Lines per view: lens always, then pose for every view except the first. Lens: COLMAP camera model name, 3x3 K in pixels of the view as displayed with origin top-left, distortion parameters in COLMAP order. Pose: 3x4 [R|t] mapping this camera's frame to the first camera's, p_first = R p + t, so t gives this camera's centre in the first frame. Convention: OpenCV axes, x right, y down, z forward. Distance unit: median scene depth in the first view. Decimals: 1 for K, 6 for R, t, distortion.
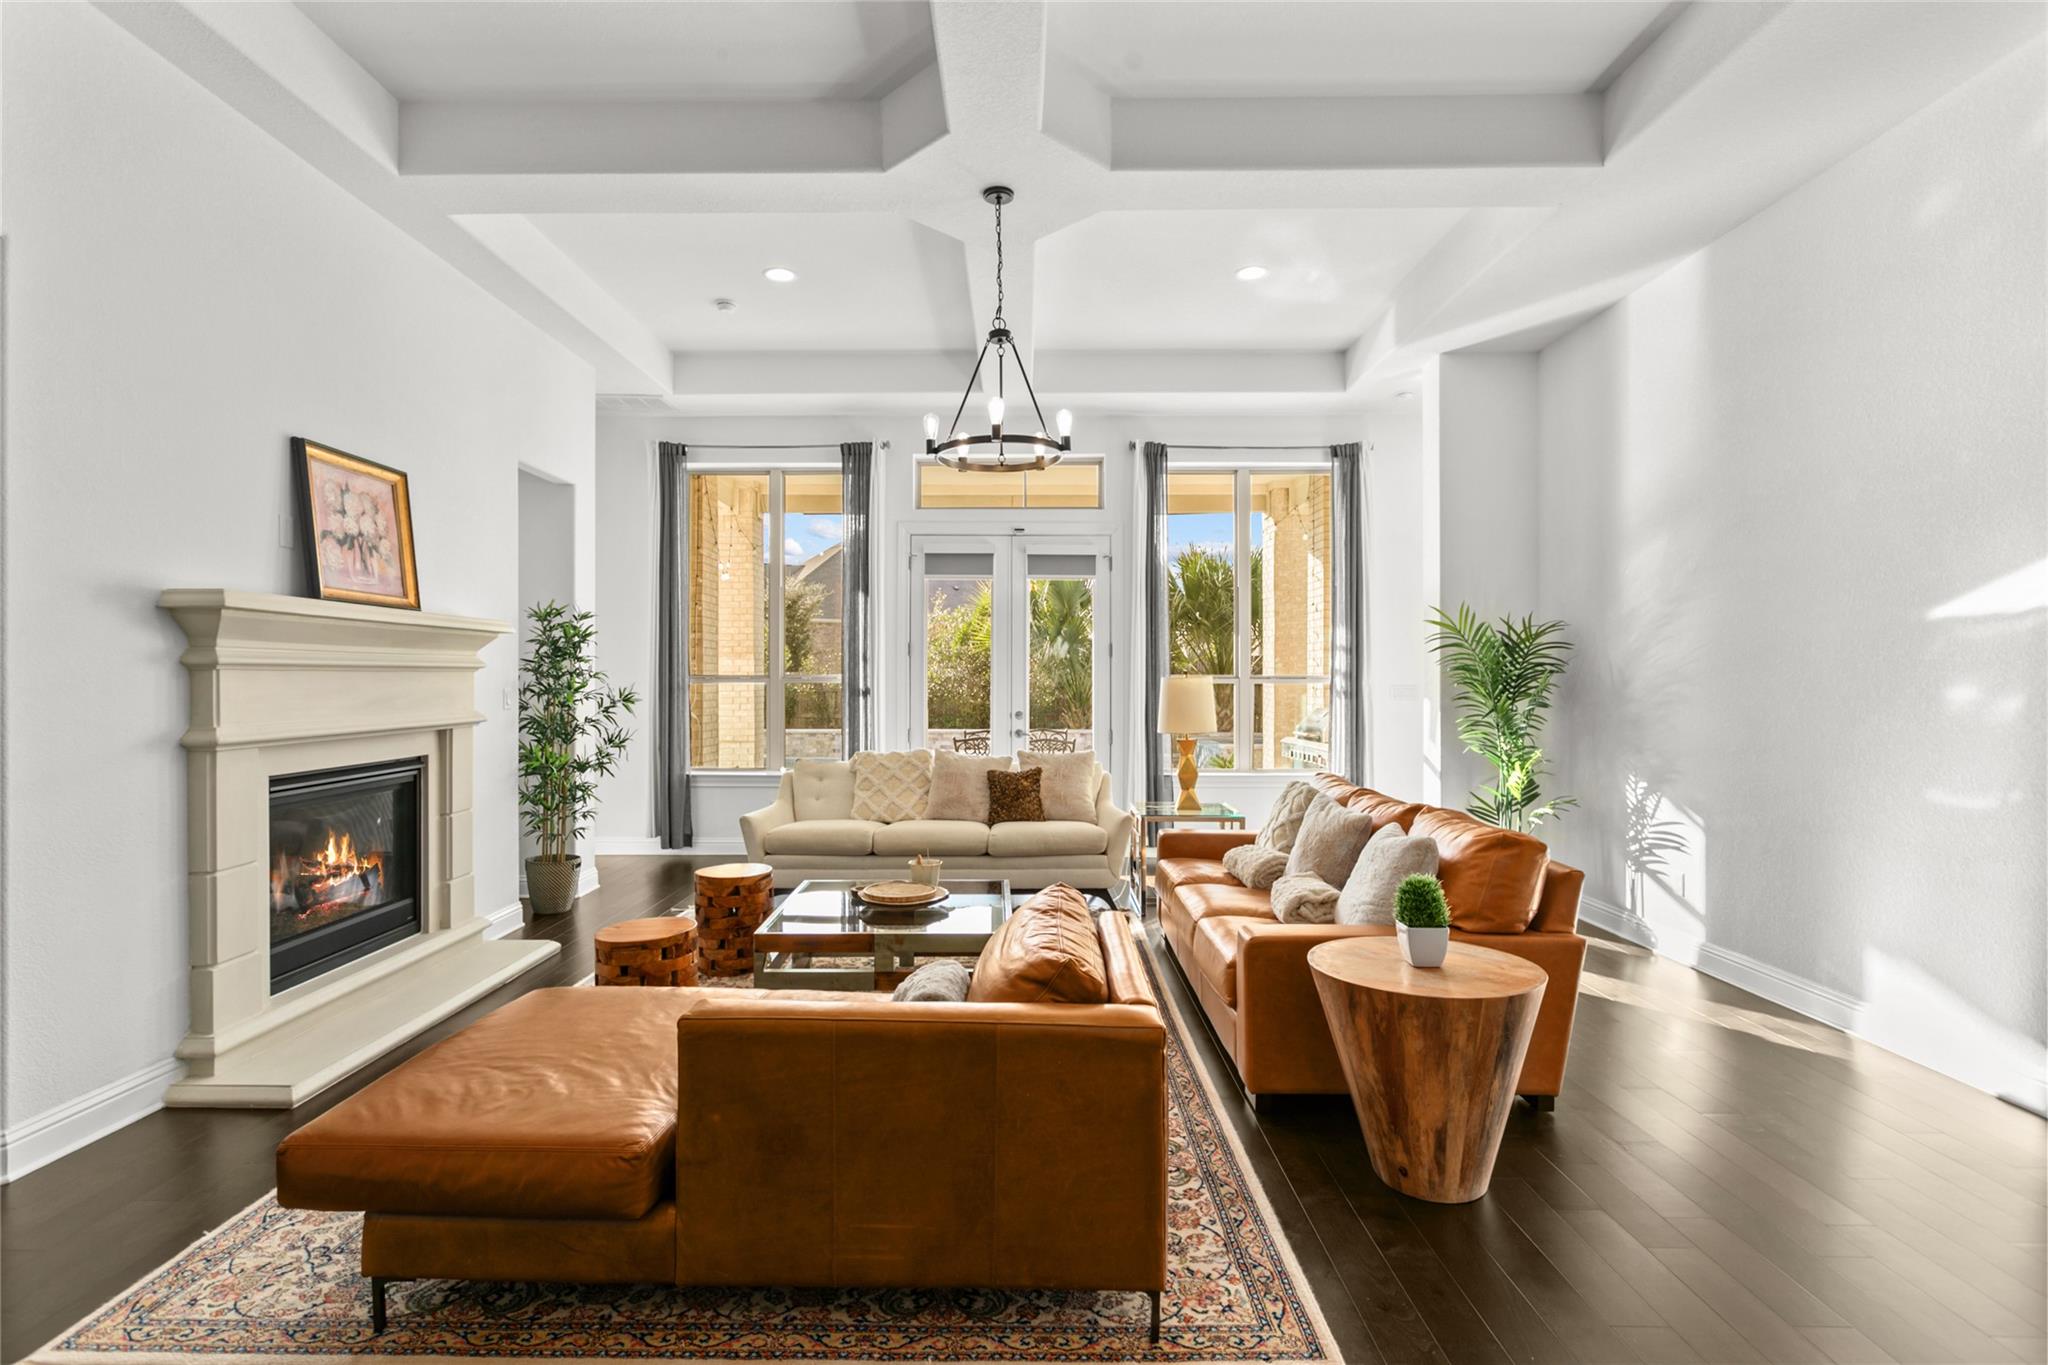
lens RADIAL K [[962.5, 0, 1011.8], [0, 962.5, 676.7], [0, 0, 1]] dist [0.001198, 0.001461]
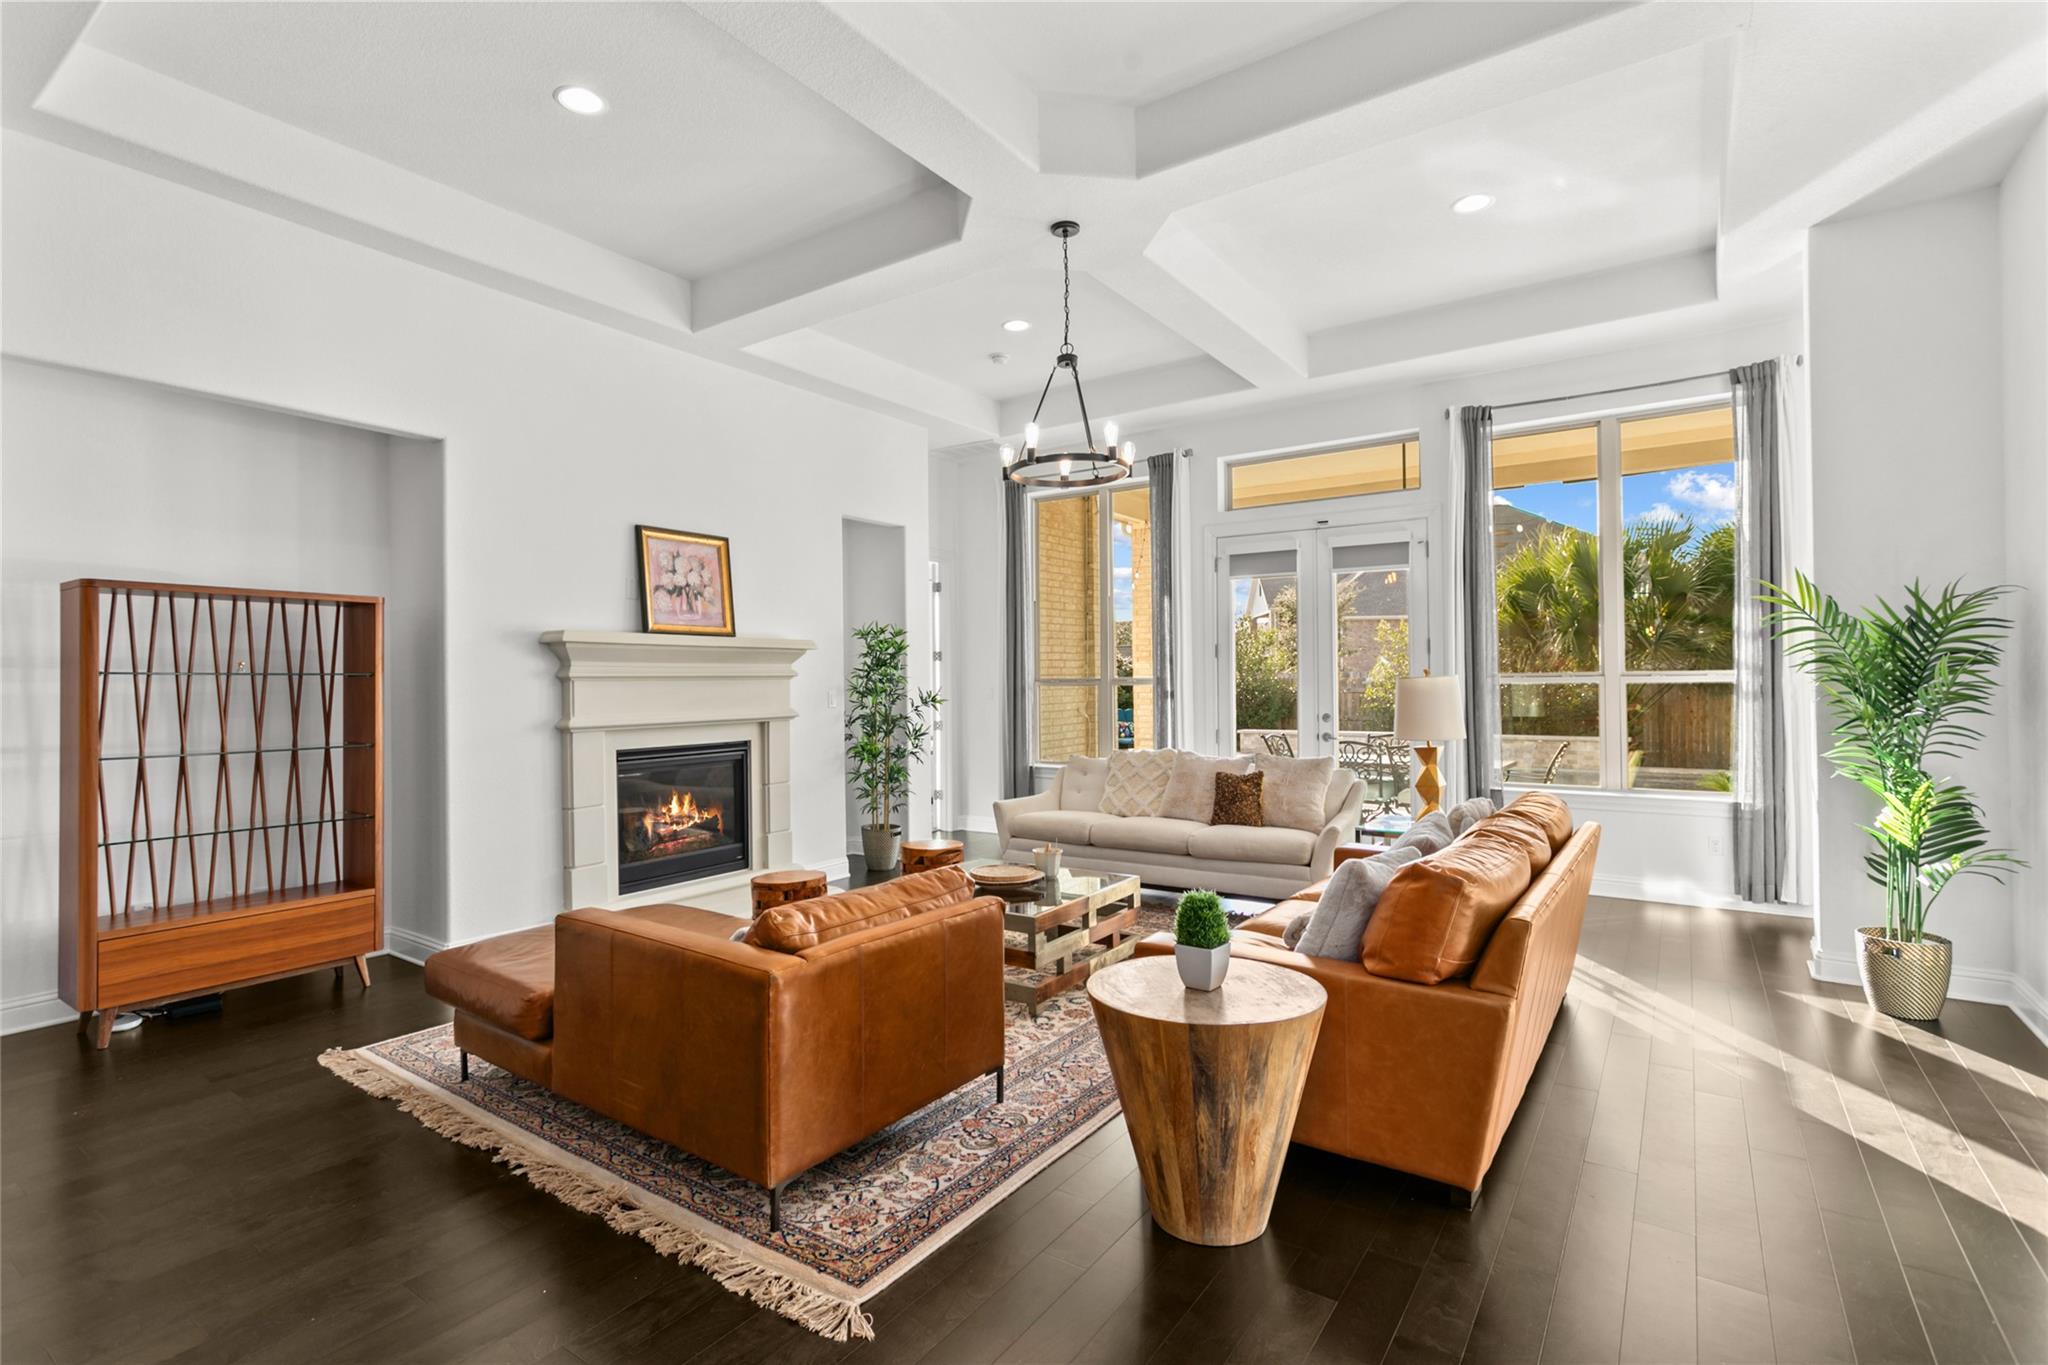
lens RADIAL K [[962.5, 0, 1011.8], [0, 962.5, 676.7], [0, 0, 1]] dist [0.001198, 0.001461]
pose [[0.825471, -0.011393, -0.564329, 0.516353], [0.011060, 0.999931, -0.004010, 0.000117], [0.564336, -0.002931, 0.825540, 0.080692]]
